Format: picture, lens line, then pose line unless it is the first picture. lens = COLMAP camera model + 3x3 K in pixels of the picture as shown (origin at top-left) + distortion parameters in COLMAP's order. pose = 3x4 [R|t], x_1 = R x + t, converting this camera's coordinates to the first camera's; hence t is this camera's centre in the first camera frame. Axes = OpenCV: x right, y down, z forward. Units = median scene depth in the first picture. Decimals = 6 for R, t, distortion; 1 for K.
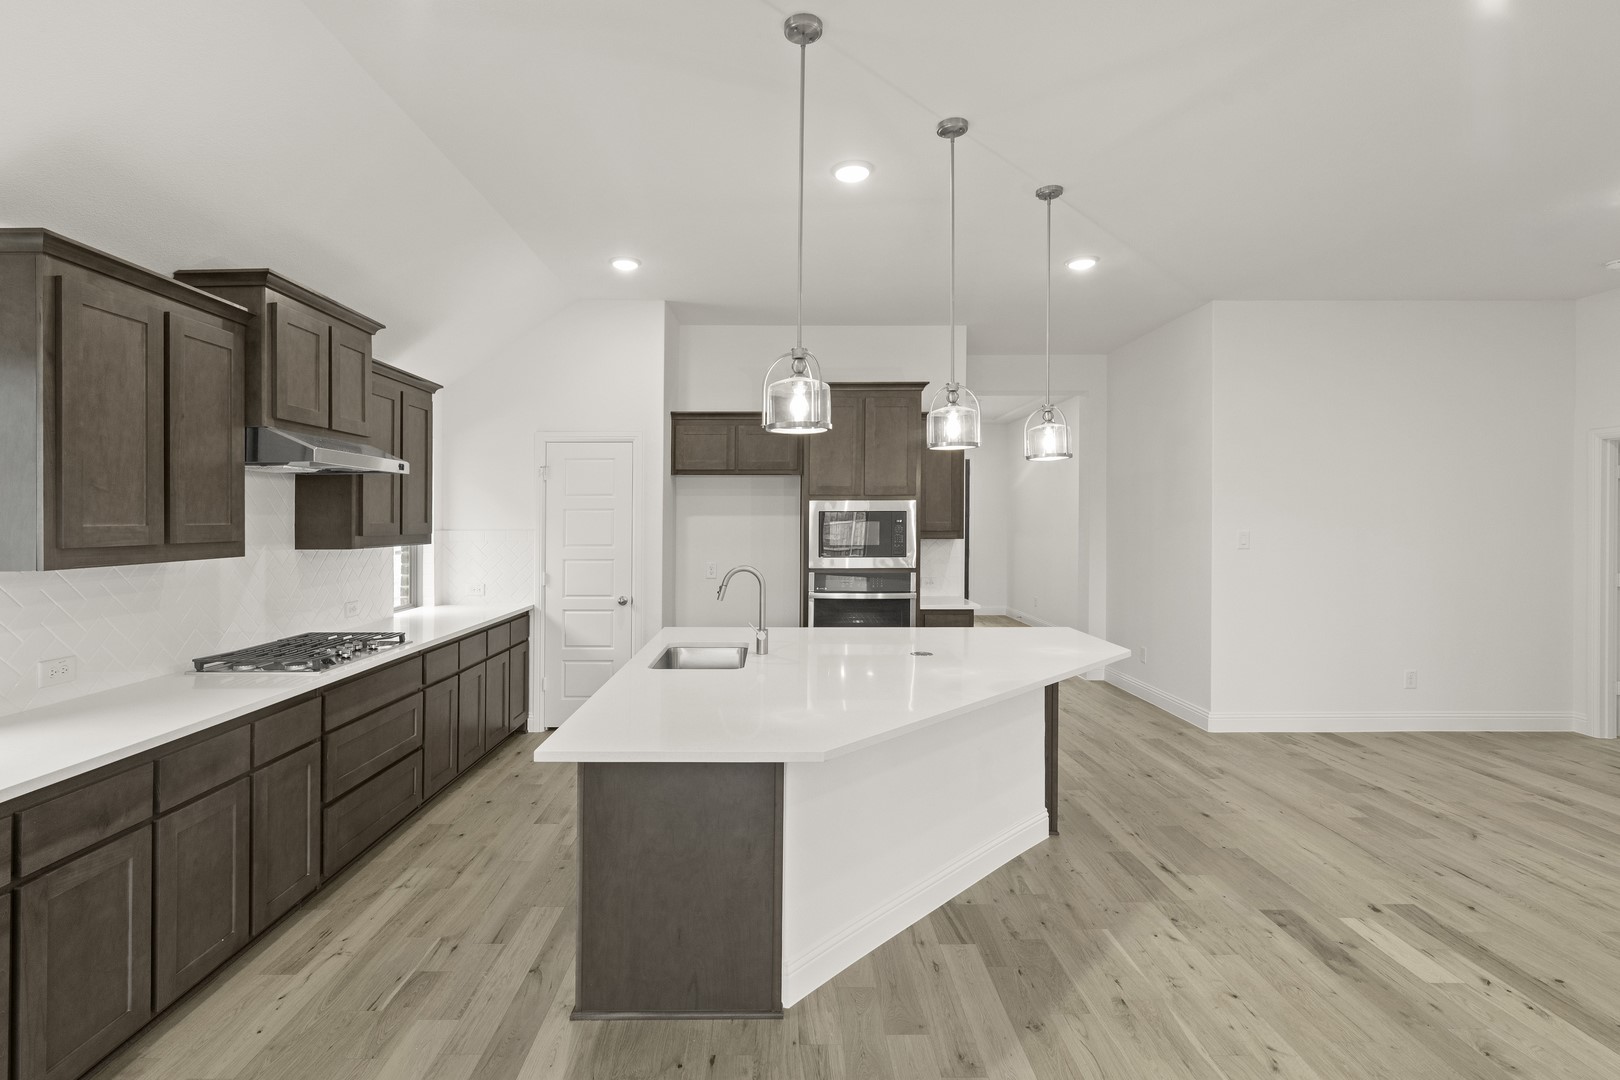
lens RADIAL K [[751.7, 0, 782.8], [0, 751.7, 525.6], [0, 0, 1]] dist [-0.002123, 0.000636]
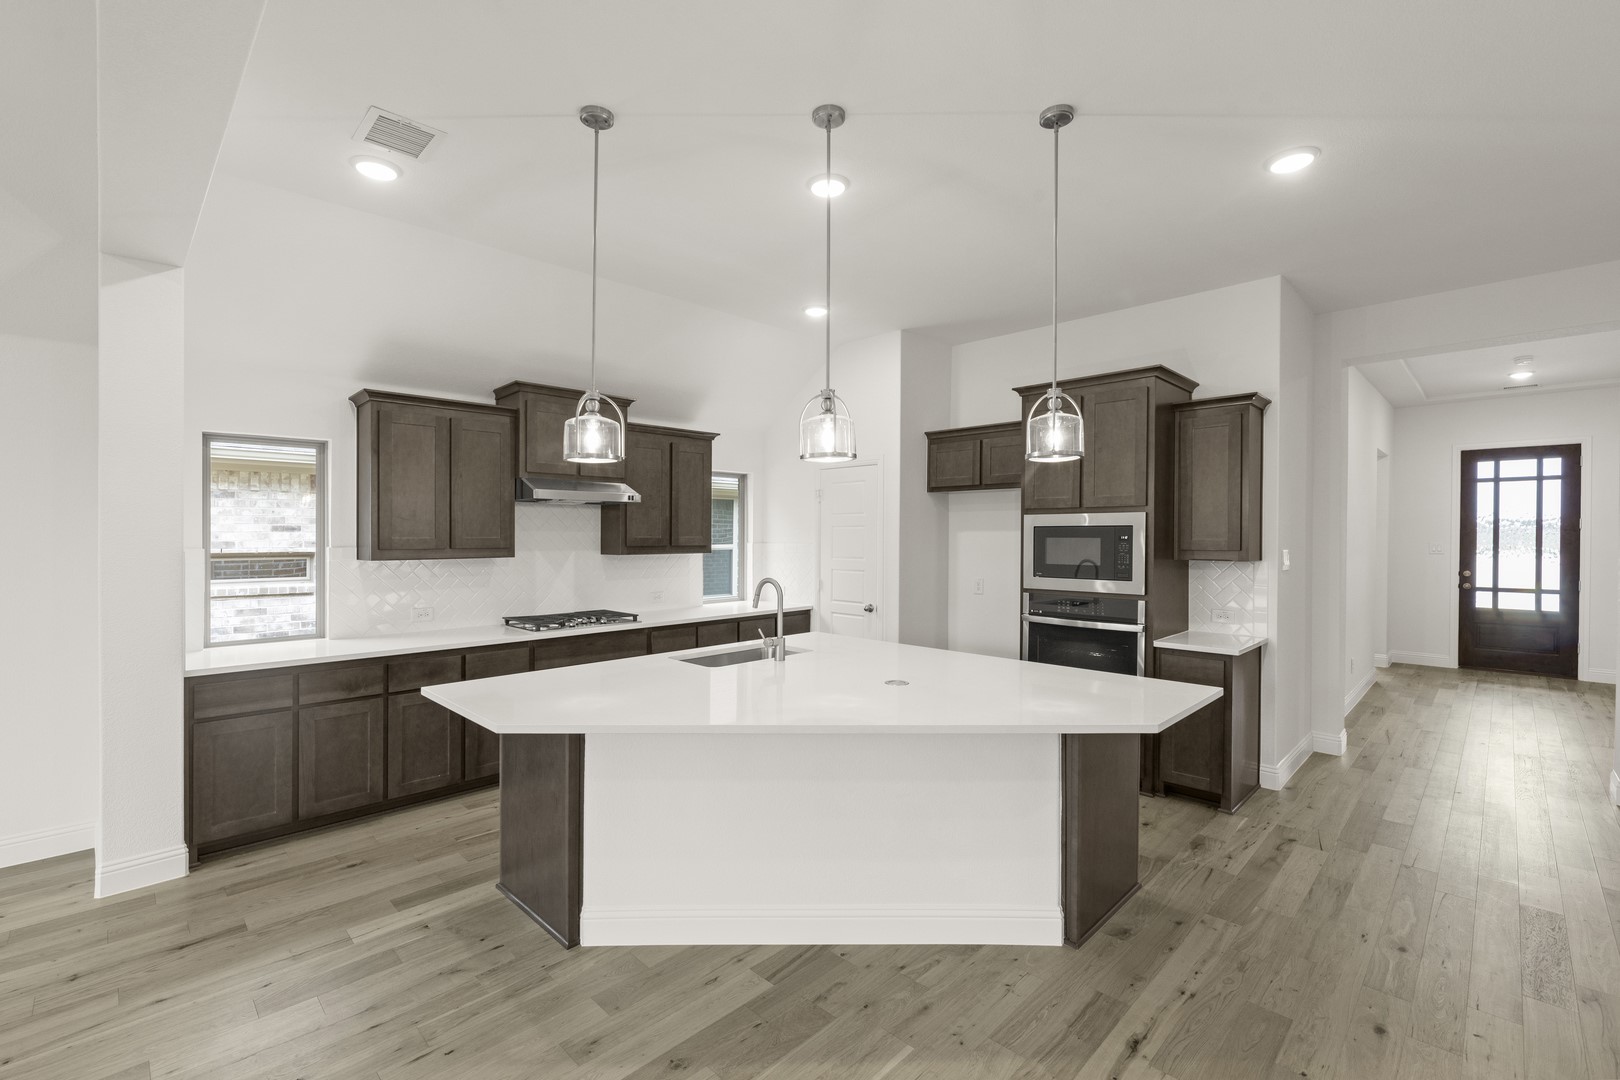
lens RADIAL K [[703.2, 0, 812.5], [0, 703.2, 539.4], [0, 0, 1]] dist [-0.003264, -0.000930]
pose [[0.709318, 0.006596, -0.704857, 0.752836], [-0.007561, 0.999970, 0.001749, -0.004525], [0.704848, 0.004089, 0.709347, 0.336094]]
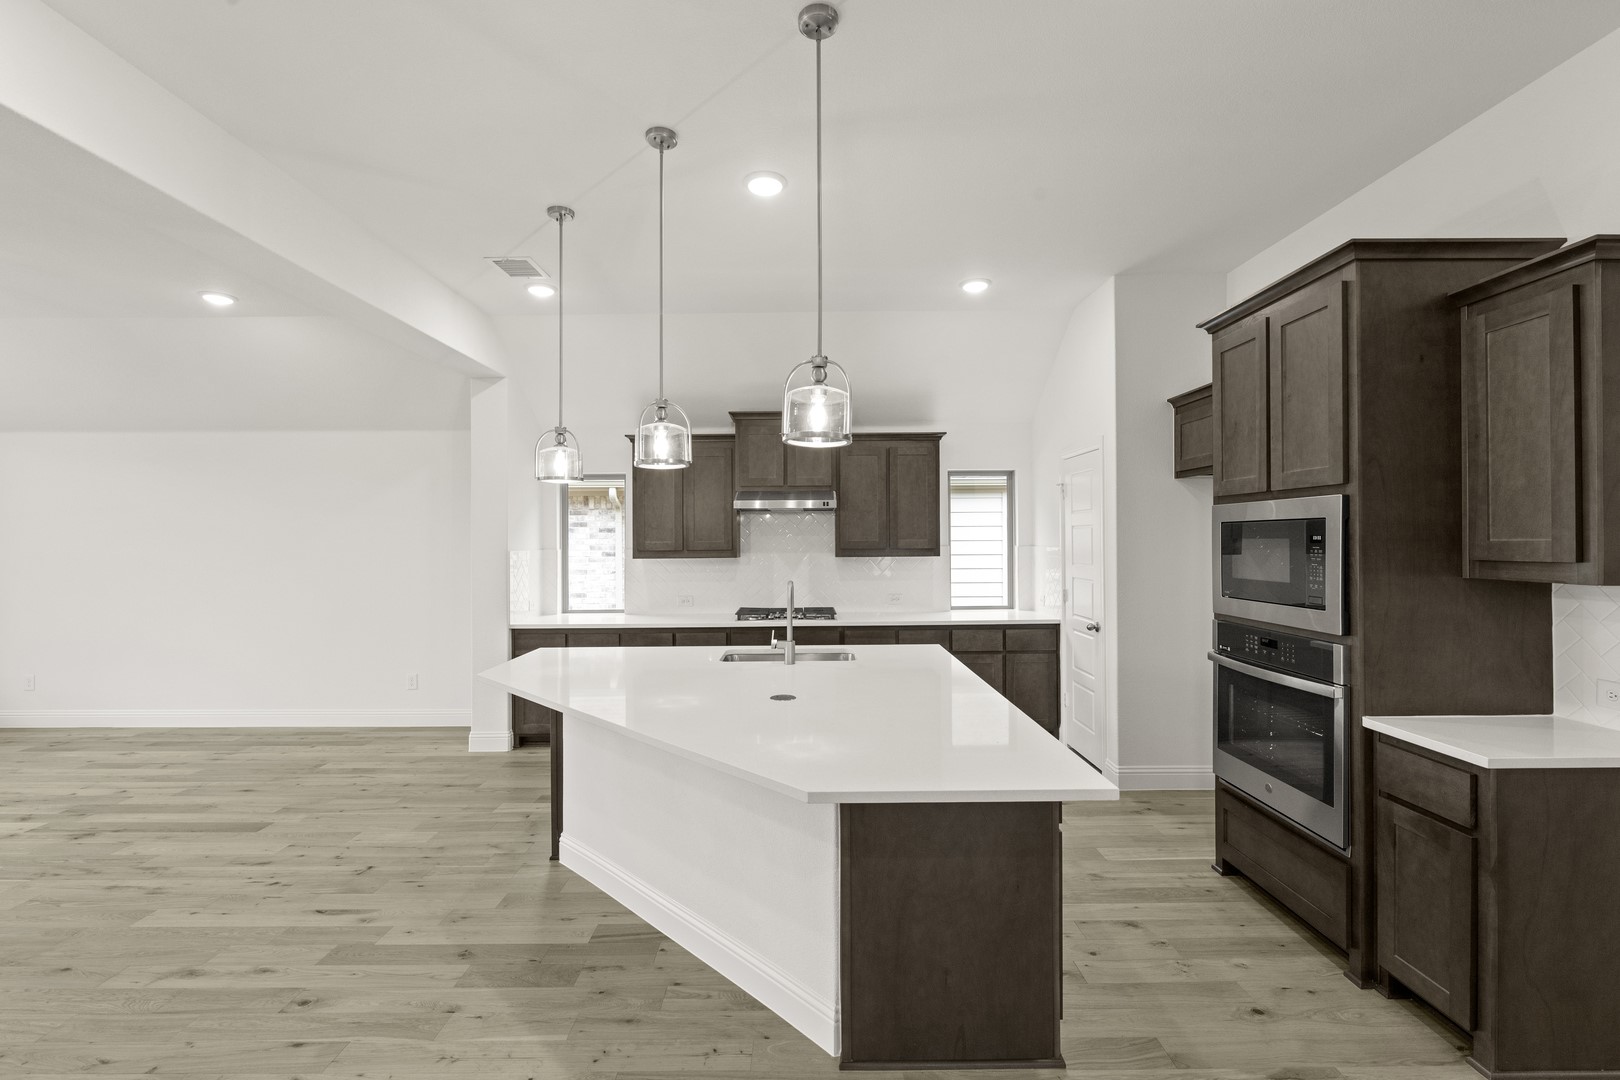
lens RADIAL K [[703.2, 0, 806.2], [0, 703.2, 535.1], [0, 0, 1]] dist [-0.003264, -0.000930]
pose [[-0.003958, -0.004735, -0.999981, 1.028031], [-0.001872, 0.999987, -0.004728, -0.008701], [0.999990, 0.001853, -0.003967, 1.084016]]
